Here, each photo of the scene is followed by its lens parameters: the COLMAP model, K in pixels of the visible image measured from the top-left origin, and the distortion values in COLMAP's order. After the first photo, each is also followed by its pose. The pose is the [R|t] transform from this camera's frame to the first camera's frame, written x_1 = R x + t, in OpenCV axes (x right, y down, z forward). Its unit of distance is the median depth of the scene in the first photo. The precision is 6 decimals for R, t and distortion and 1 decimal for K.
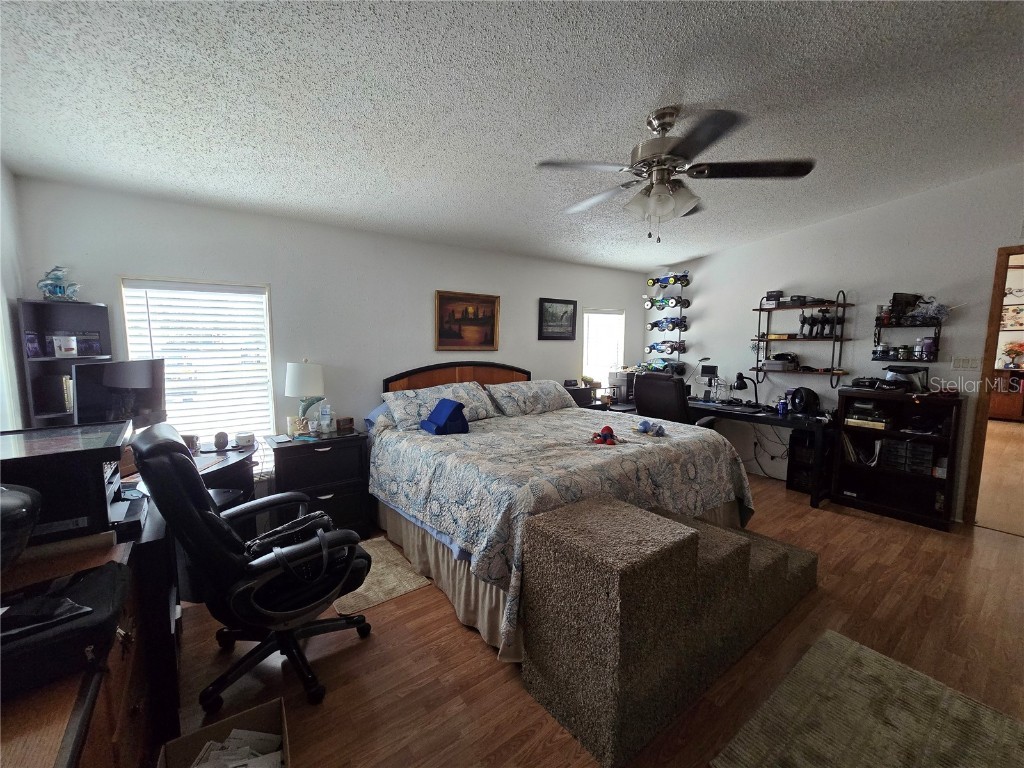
lens RADIAL K [[416.5, 0, 511.9], [0, 416.5, 384.3], [0, 0, 1]] dist [0.000215, -0.000197]
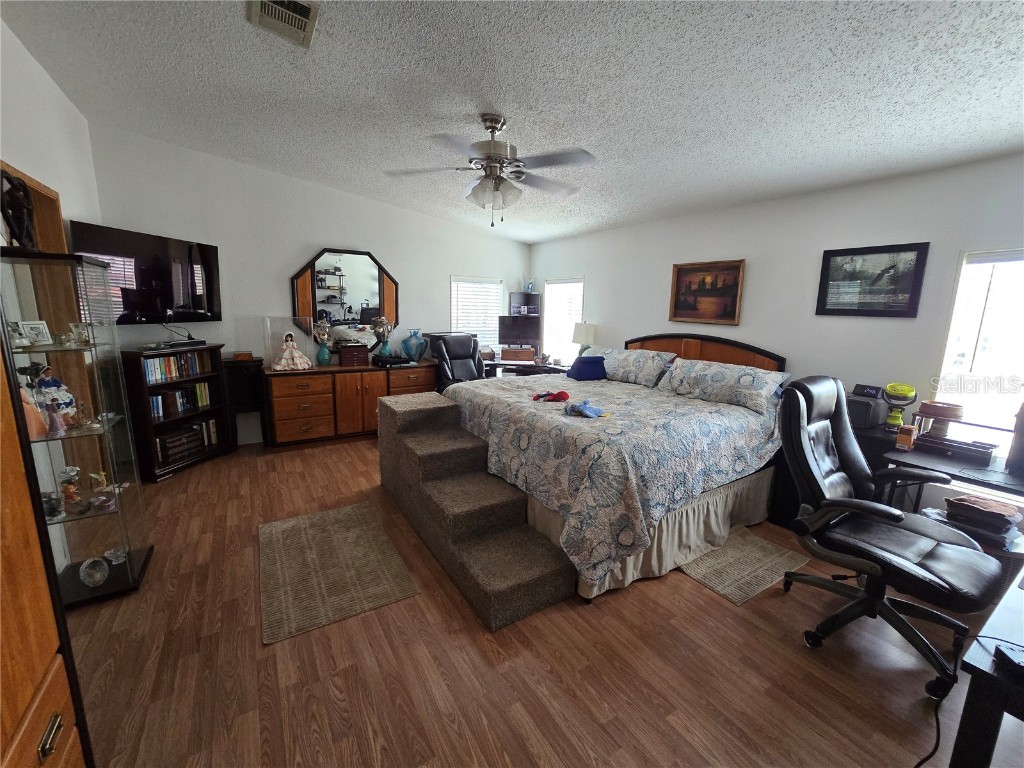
lens RADIAL K [[416.5, 0, 512.1], [0, 416.5, 381.5], [0, 0, 1]] dist [0.000215, -0.000197]
pose [[-0.084497, 0.174782, -0.980975, 0.883416], [-0.129870, 0.974166, 0.184756, -0.070768], [0.987924, 0.143011, -0.059615, 0.647151]]
